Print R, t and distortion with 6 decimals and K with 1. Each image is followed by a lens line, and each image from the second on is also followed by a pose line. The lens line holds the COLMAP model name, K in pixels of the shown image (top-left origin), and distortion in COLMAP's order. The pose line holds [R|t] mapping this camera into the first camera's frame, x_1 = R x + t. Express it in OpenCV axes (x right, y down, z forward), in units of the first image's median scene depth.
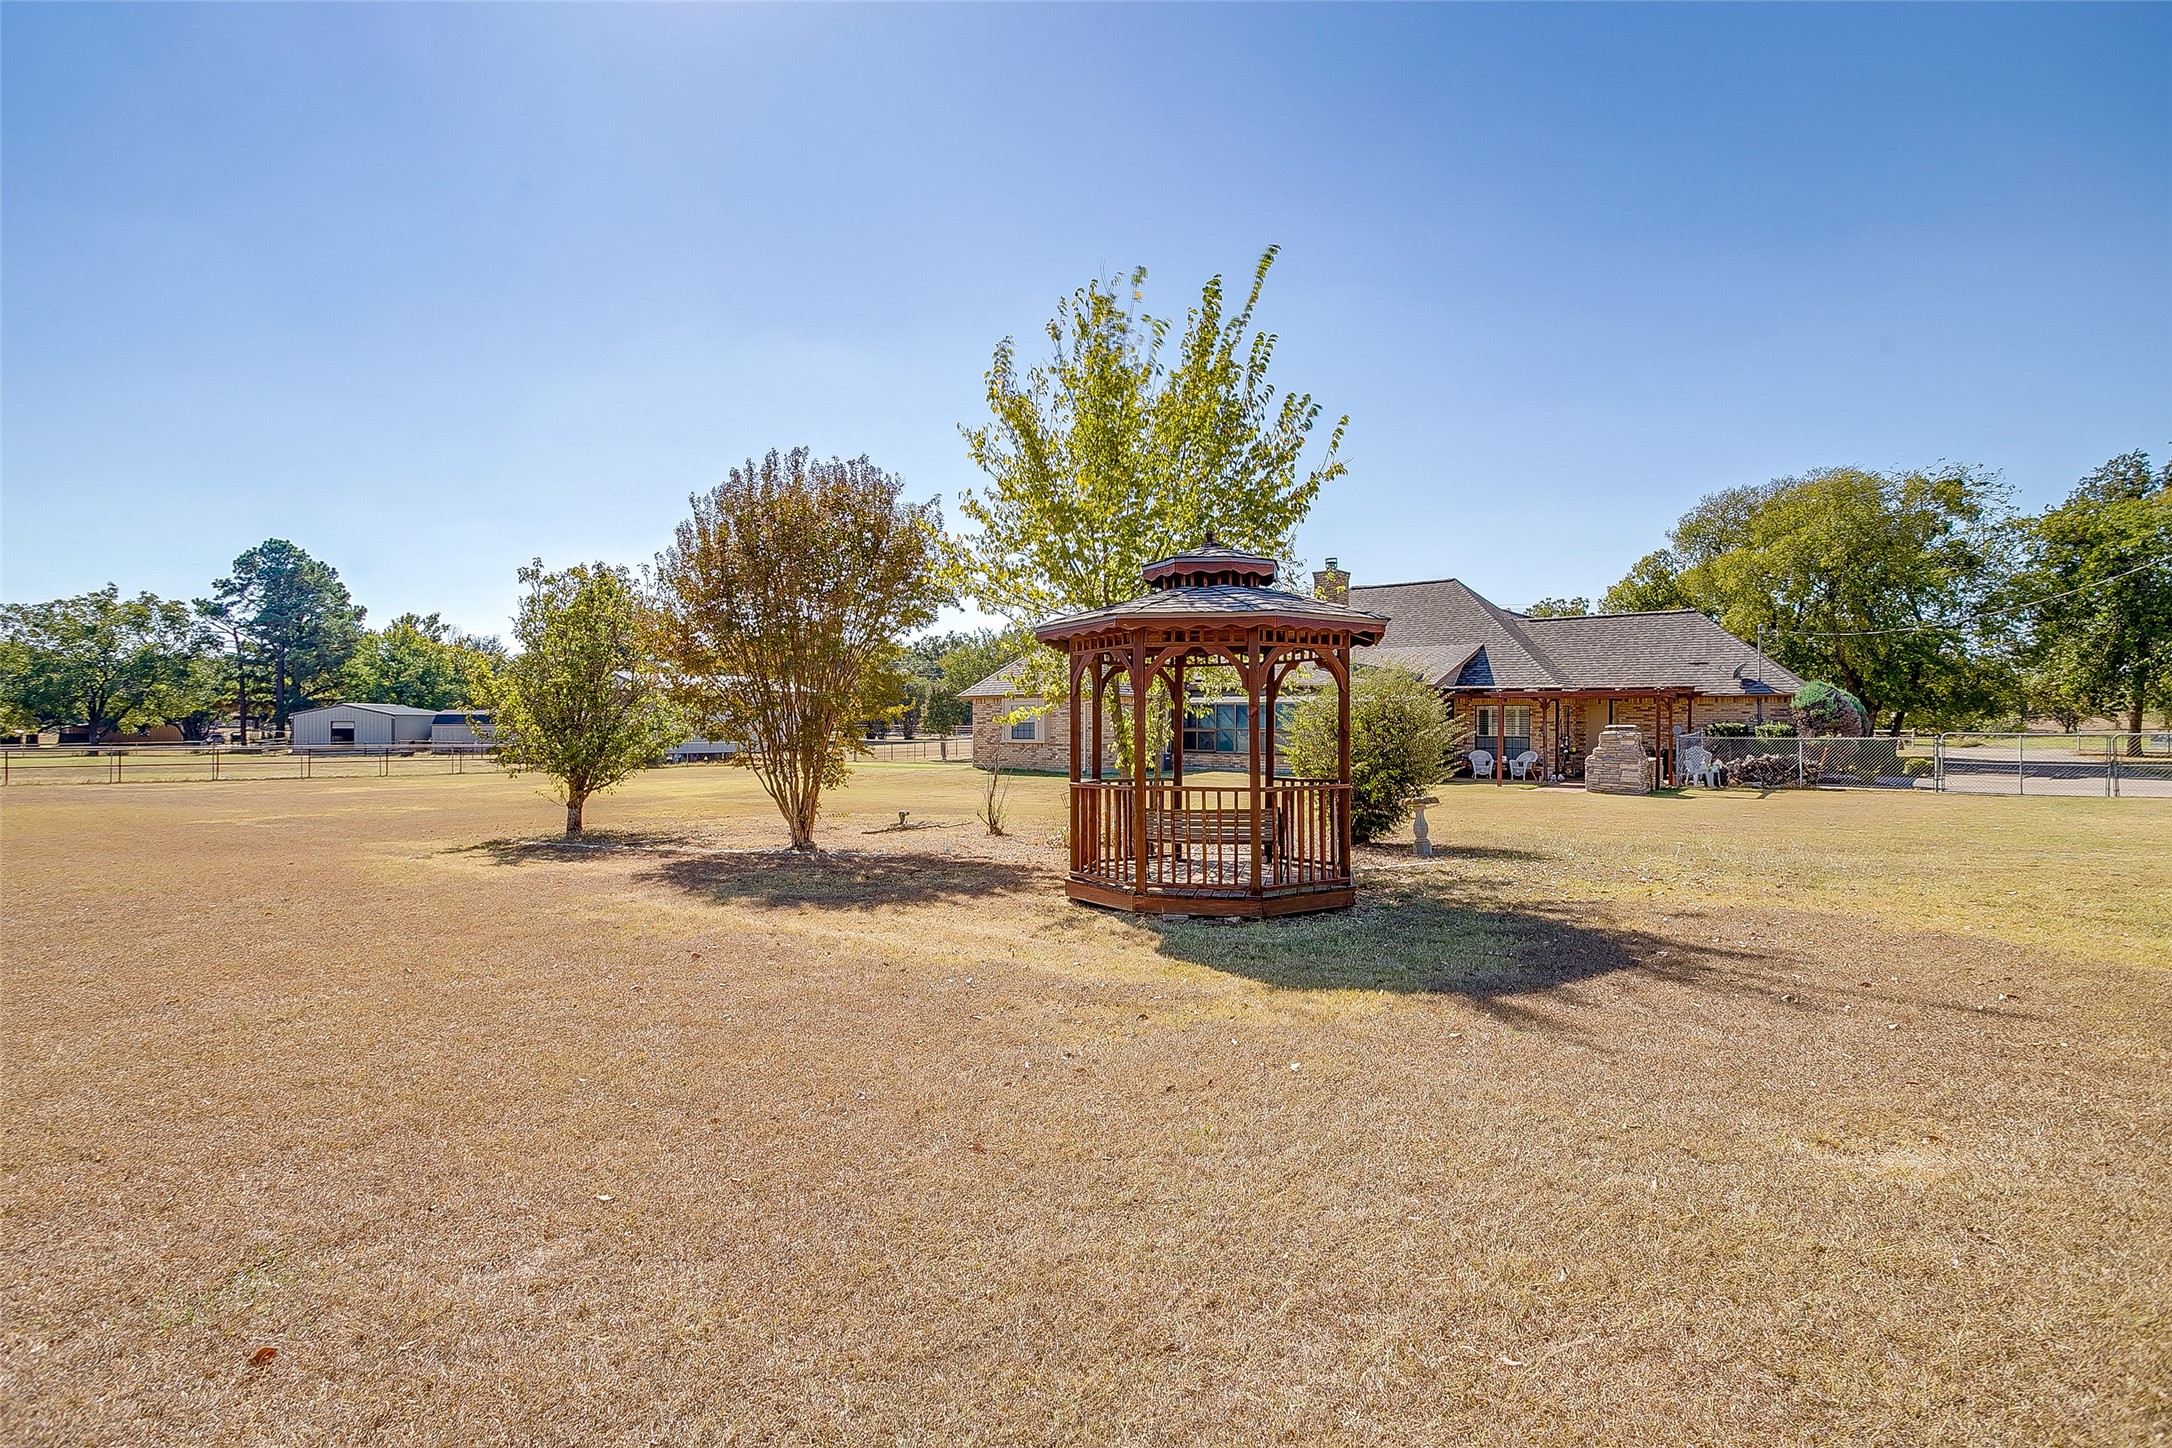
lens RADIAL K [[1079.2, 0, 1096.0], [0, 1079.2, 725.2], [0, 0, 1]] dist [-0.060552, 0.040439]
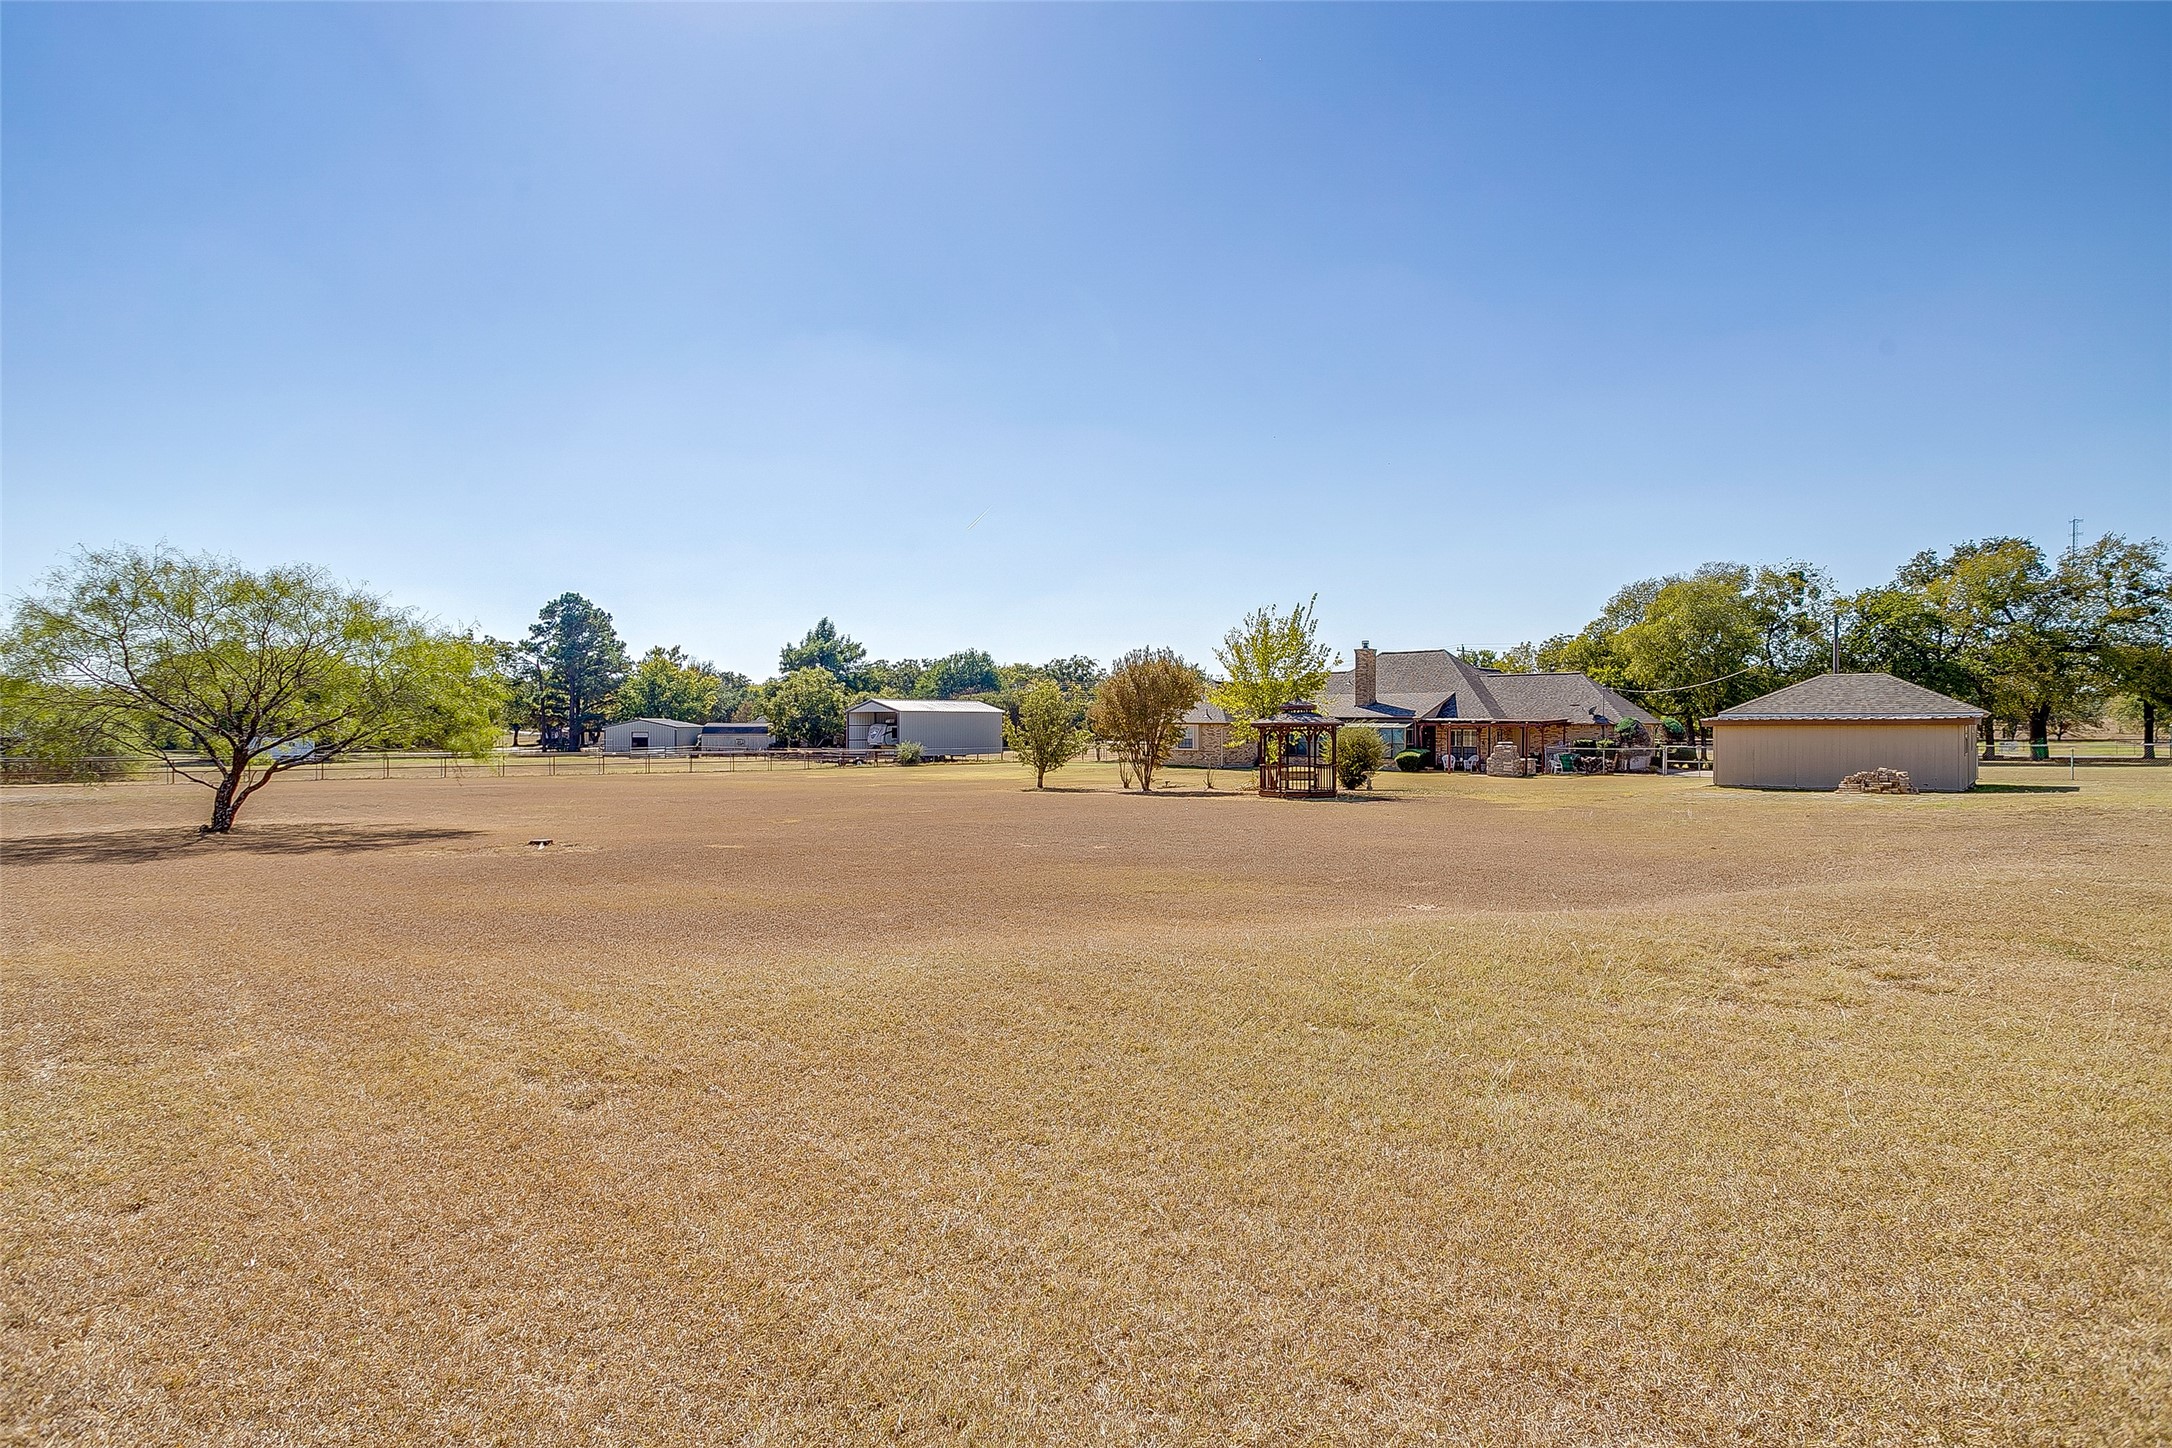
lens RADIAL K [[1079.2, 0, 1096.0], [0, 1079.2, 725.2], [0, 0, 1]] dist [-0.060552, 0.040439]
pose [[0.997496, -0.001681, -0.070707, -0.084965], [0.001532, 0.999996, -0.002170, -0.019797], [0.070710, 0.002056, 0.997495, -0.720704]]
